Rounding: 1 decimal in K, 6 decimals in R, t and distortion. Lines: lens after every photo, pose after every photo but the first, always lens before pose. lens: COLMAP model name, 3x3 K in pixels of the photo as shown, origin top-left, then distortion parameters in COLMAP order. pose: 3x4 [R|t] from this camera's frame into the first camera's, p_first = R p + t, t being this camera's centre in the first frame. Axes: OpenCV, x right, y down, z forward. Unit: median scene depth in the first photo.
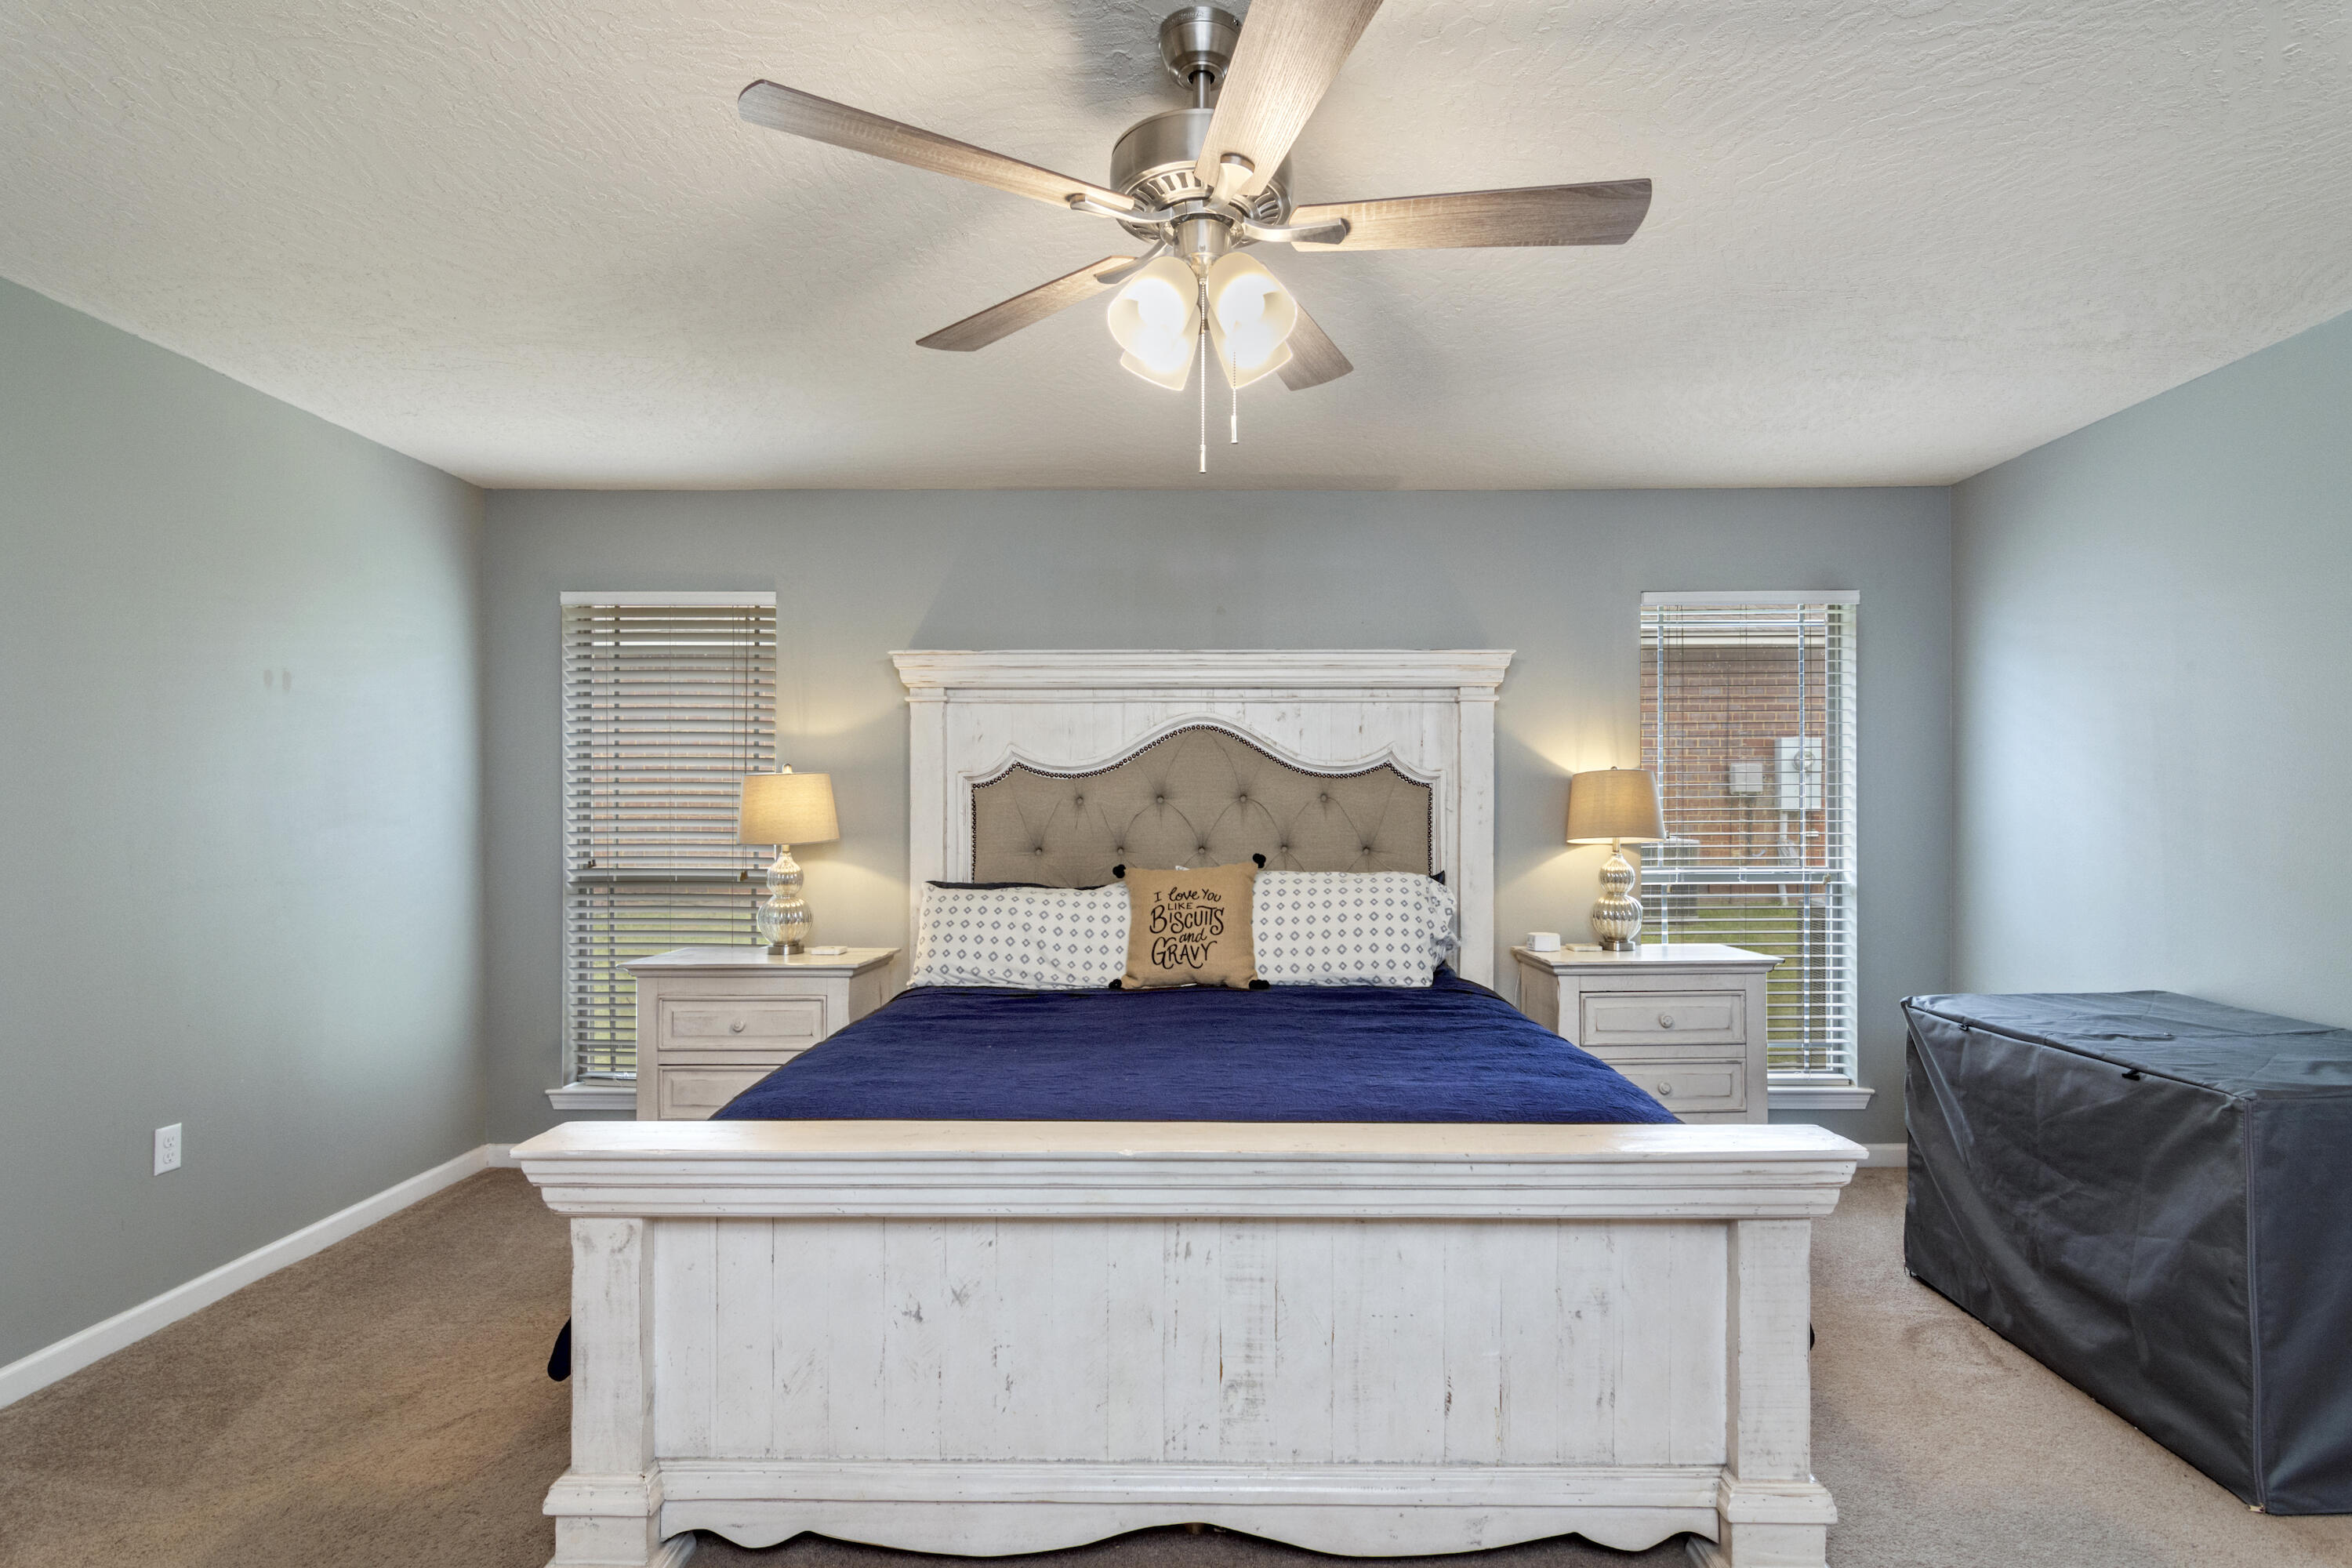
lens RADIAL K [[1135.0, 0, 1171.4], [0, 1135.0, 815.8], [0, 0, 1]] dist [0.000138, 0.000058]
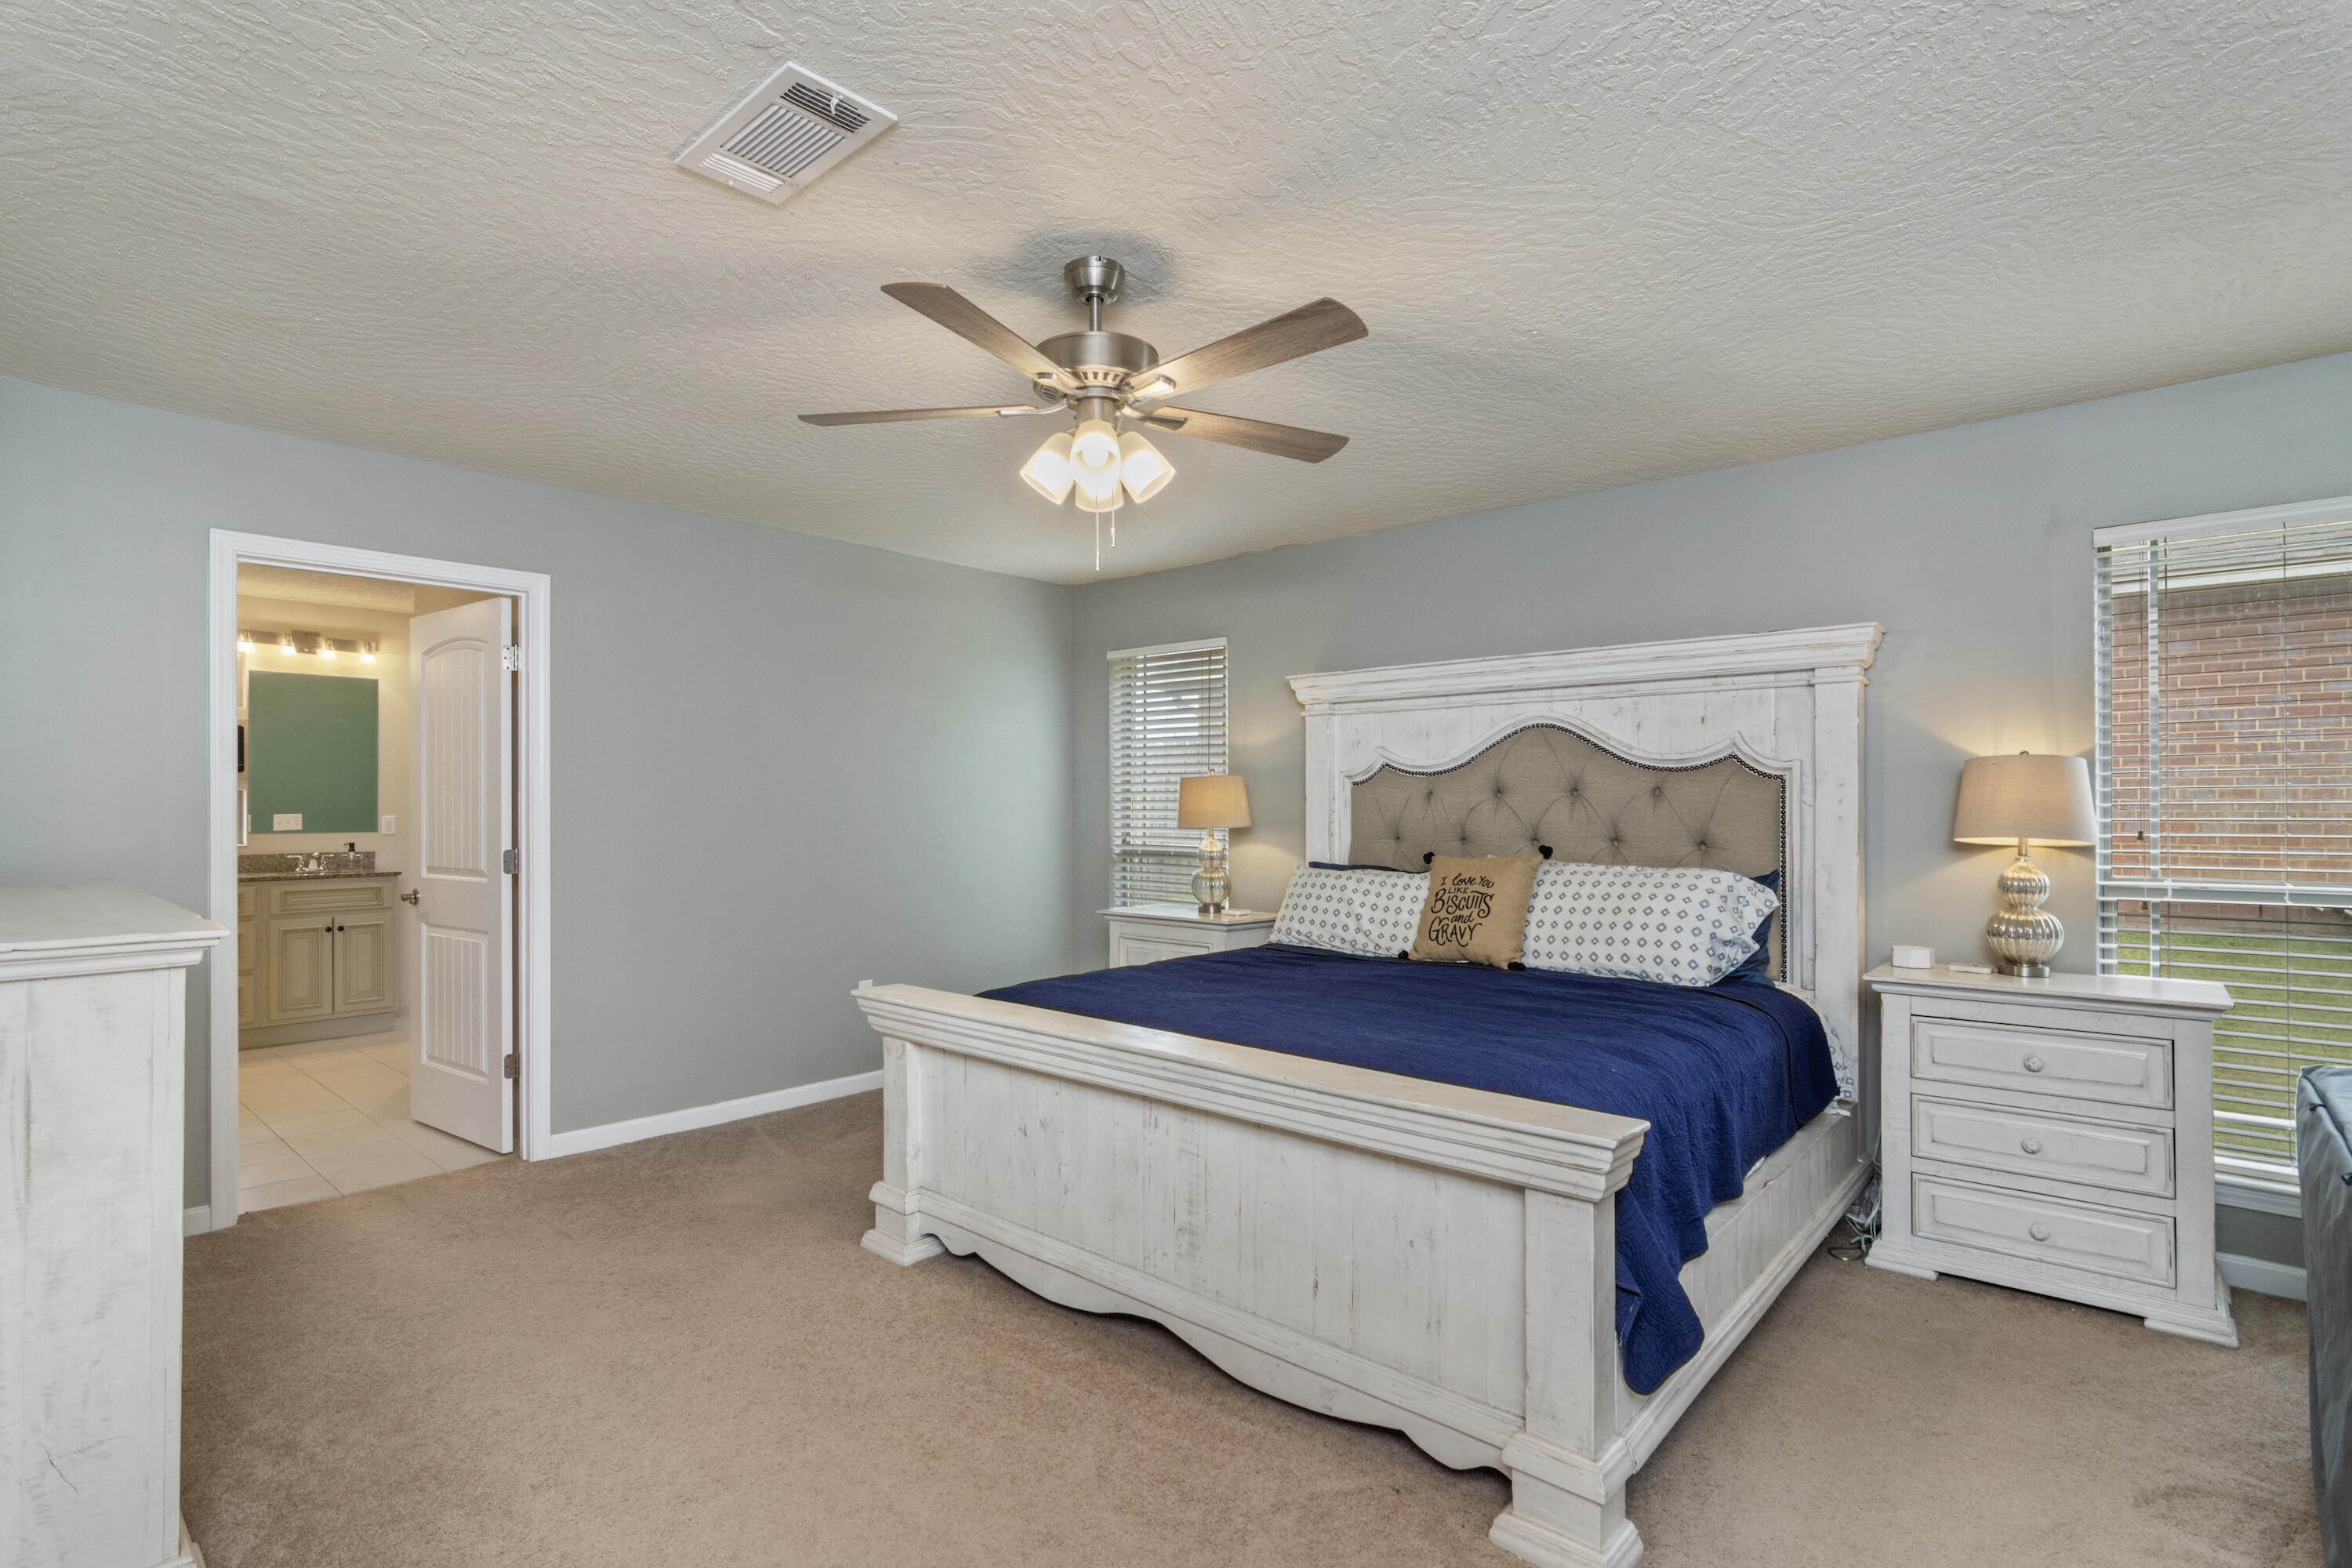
lens RADIAL K [[1149.7, 0, 1226.6], [0, 1149.7, 805.4], [0, 0, 1]] dist [0.002465, 0.000633]
pose [[0.758994, 0.001765, -0.651095, 0.555476], [-0.002837, 0.999996, -0.000597, -0.002291], [0.651091, 0.002300, 0.758996, -0.004765]]
